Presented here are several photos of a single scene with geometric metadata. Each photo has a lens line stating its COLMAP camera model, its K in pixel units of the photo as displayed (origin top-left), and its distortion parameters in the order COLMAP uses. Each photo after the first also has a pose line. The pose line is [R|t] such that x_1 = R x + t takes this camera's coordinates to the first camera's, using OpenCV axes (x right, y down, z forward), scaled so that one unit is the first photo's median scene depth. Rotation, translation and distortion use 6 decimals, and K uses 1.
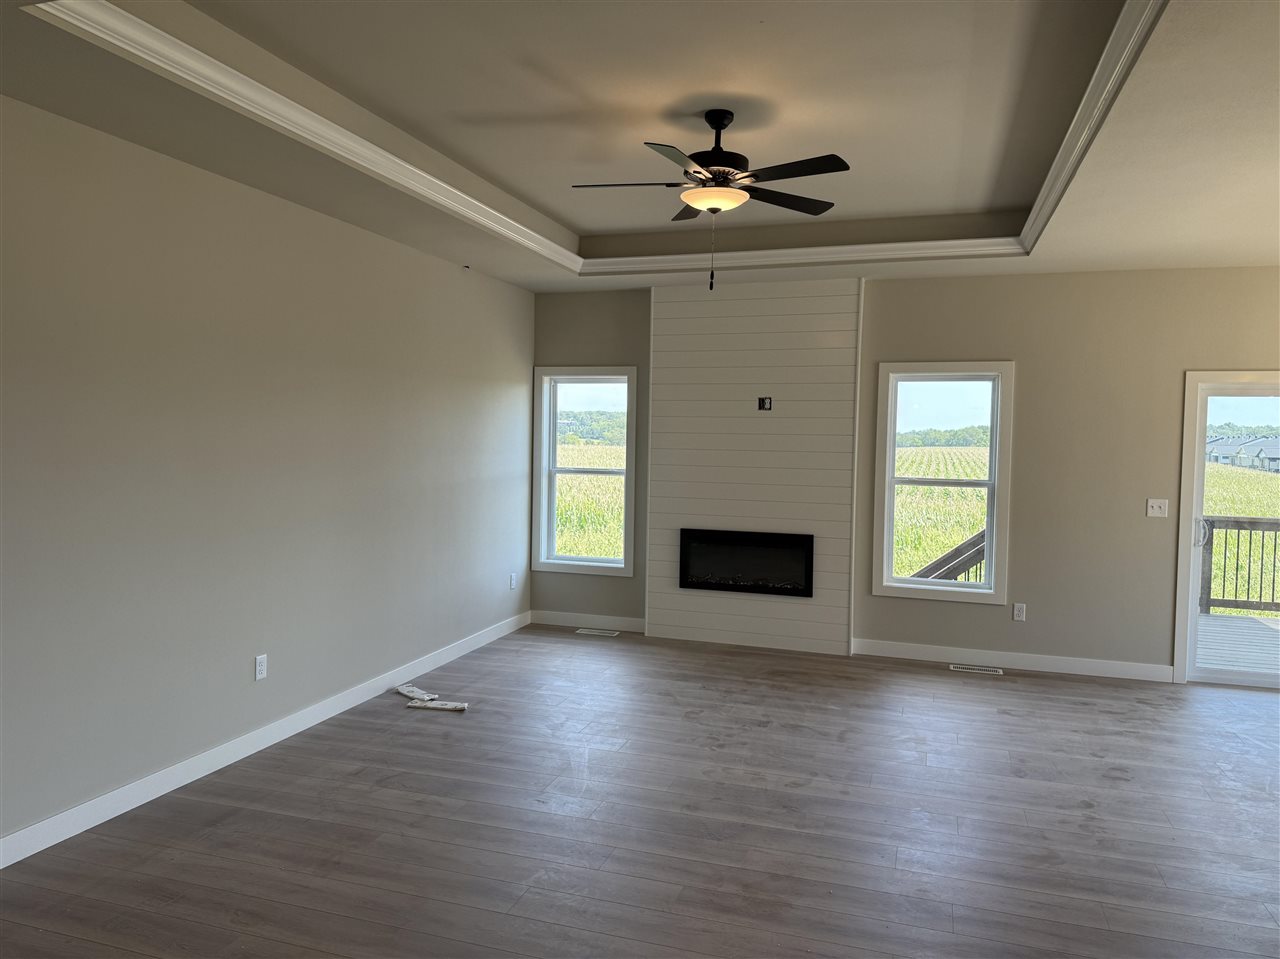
lens RADIAL K [[896.0, 0, 629.3], [0, 896.0, 477.8], [0, 0, 1]] dist [0.084846, -0.118656]
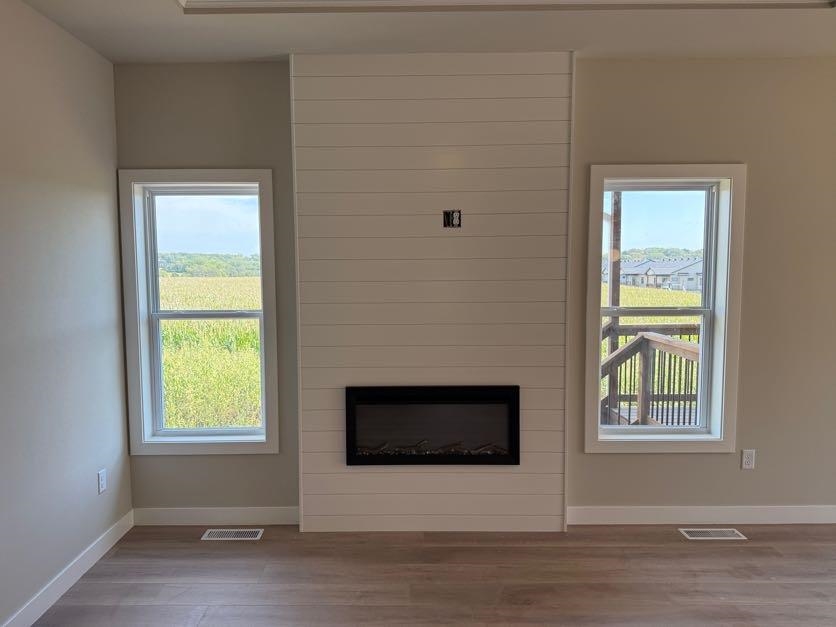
lens RADIAL K [[585.7, 0, 393.0], [0, 585.7, 319.9], [0, 0, 1]] dist [0.071754, -0.069312]
pose [[0.952382, -0.051081, 0.300597, -0.048684], [0.038440, 0.998116, 0.047822, -0.021527], [-0.302473, -0.033990, 0.952552, 0.513483]]
